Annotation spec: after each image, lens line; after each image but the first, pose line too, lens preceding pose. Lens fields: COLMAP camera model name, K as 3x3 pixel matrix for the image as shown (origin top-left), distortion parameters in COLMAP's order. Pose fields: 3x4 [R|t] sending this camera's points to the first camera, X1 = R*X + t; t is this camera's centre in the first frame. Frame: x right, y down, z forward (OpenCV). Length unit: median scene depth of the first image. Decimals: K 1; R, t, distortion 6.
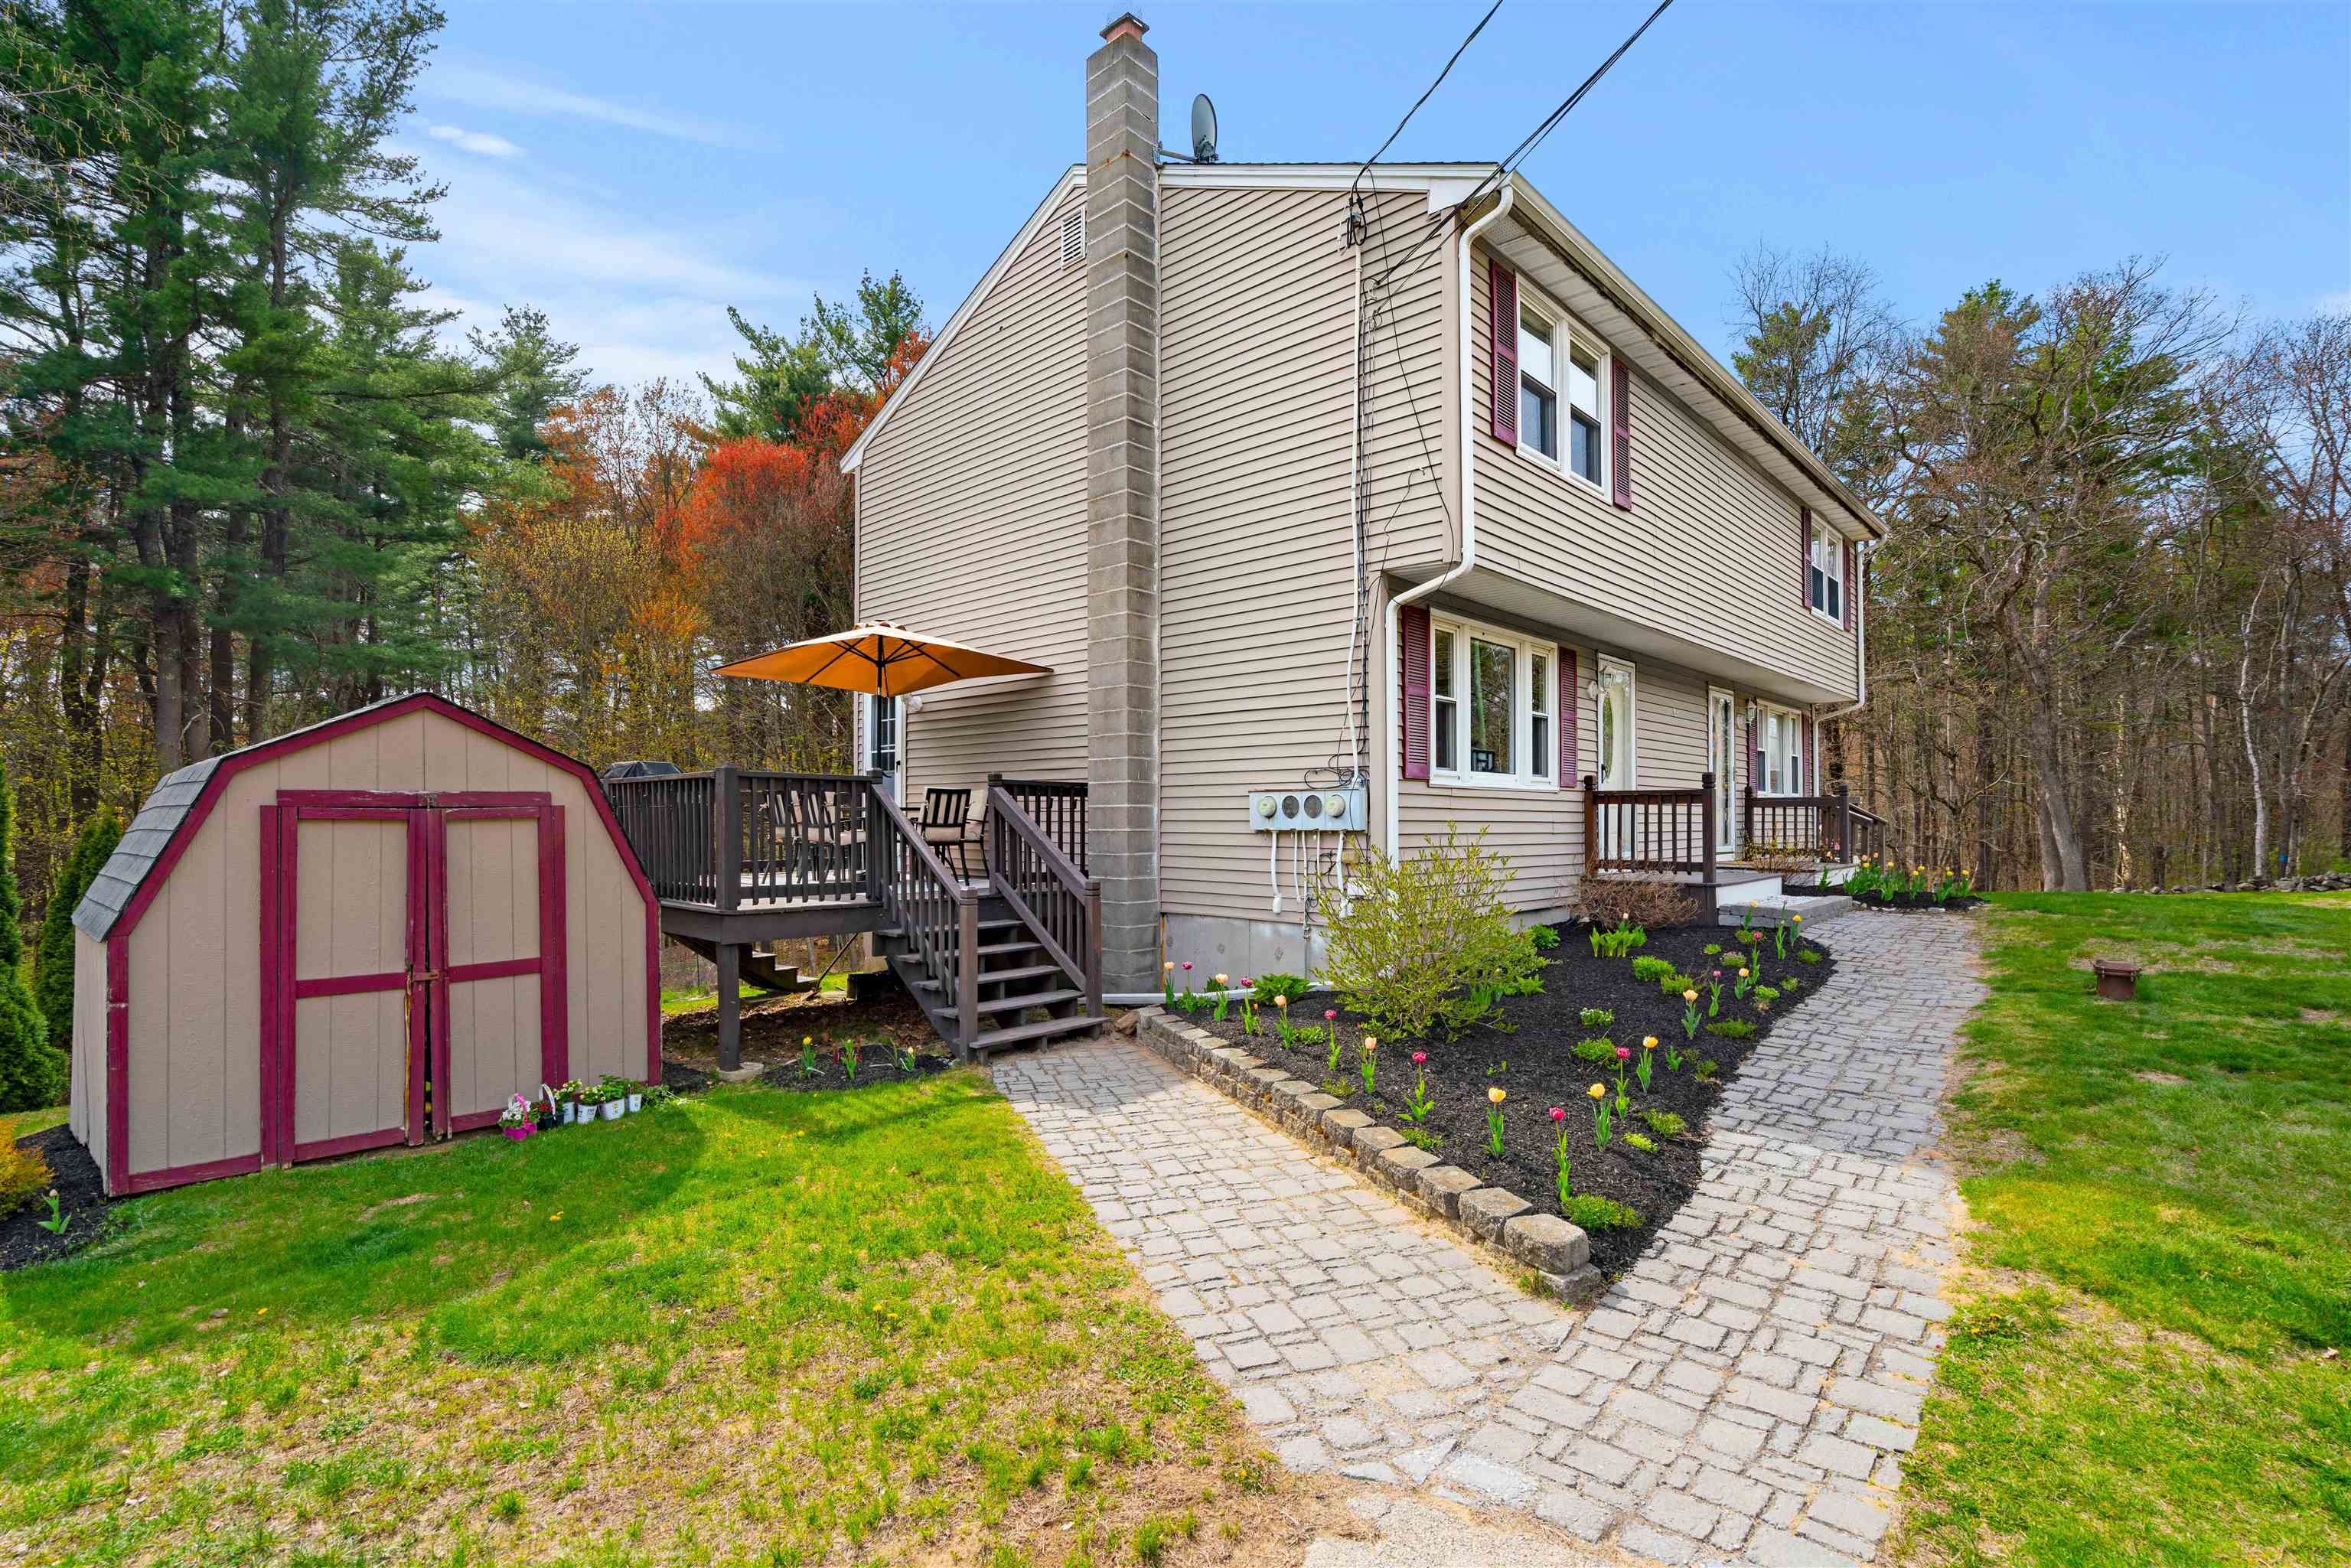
lens RADIAL K [[1068.4, 0, 1175.5], [0, 1068.4, 797.7], [0, 0, 1]] dist [0.000623, 0.000038]
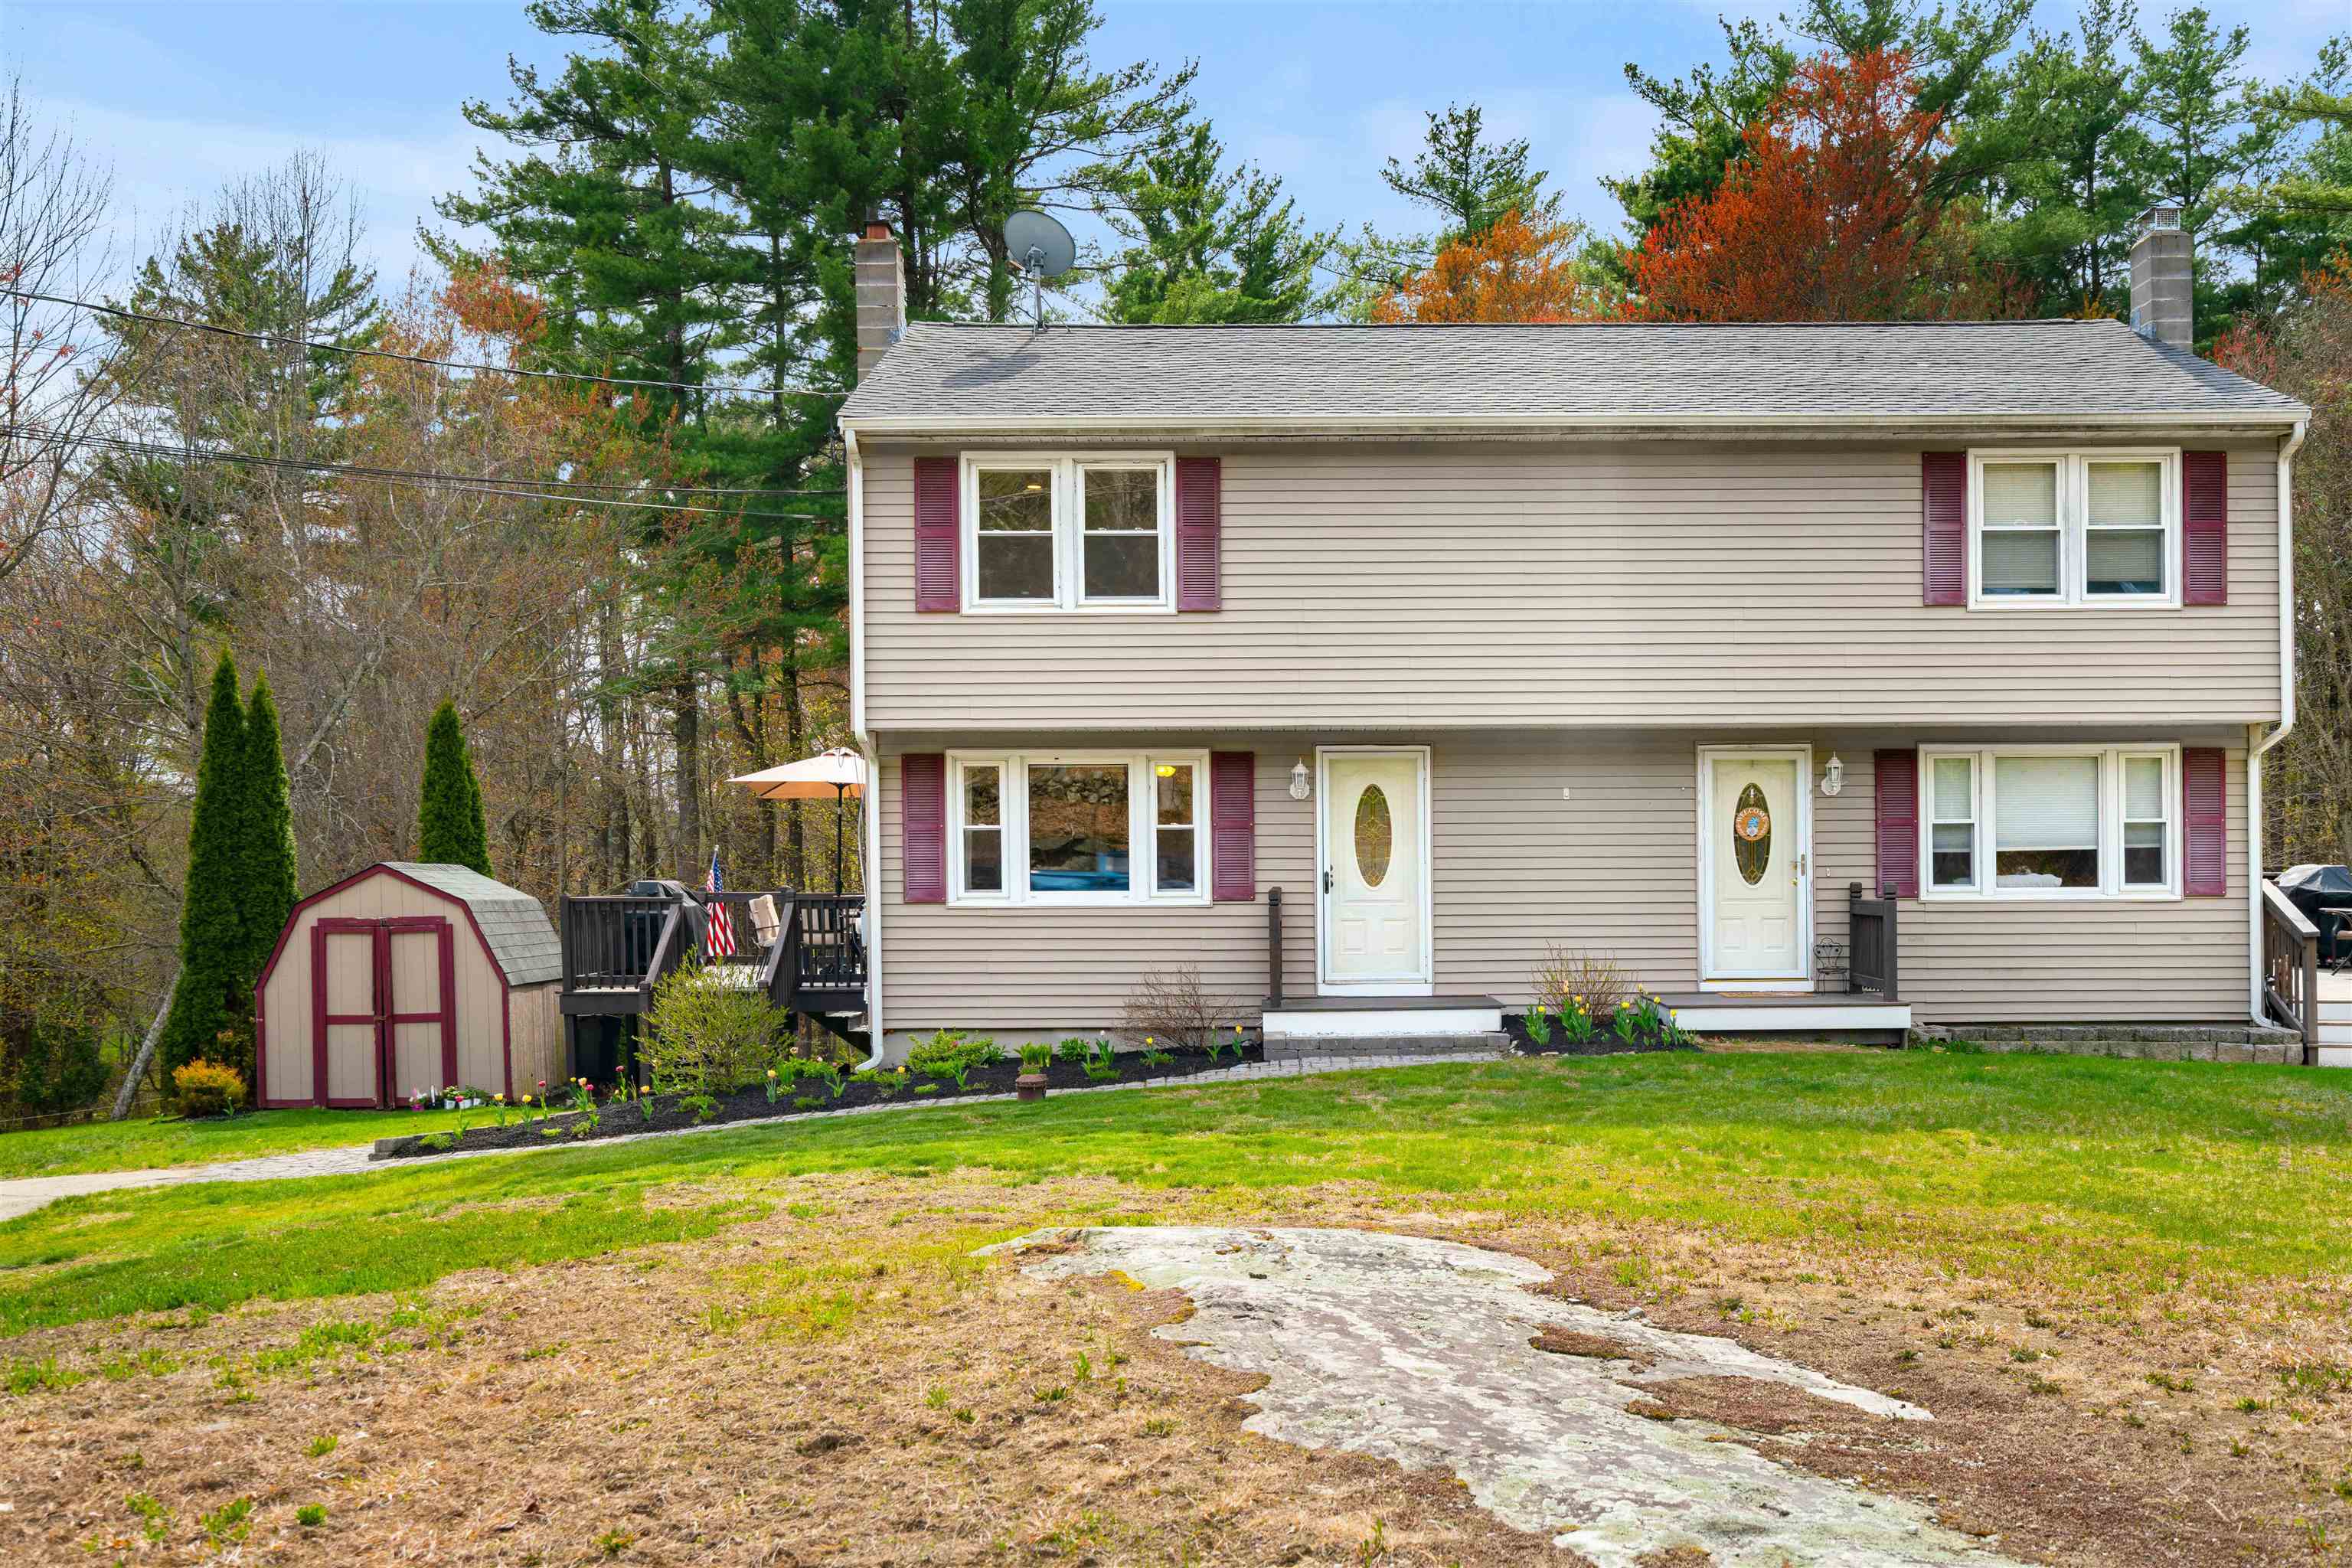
lens RADIAL K [[2245.0, 0, 1176.1], [0, 2245.0, 788.3], [0, 0, 1]] dist [0.006647, 0.000000]
pose [[0.691590, -0.036486, -0.721368, 2.905187], [0.018433, 0.999290, -0.032870, -0.073140], [0.722055, 0.009436, 0.691772, -0.664139]]
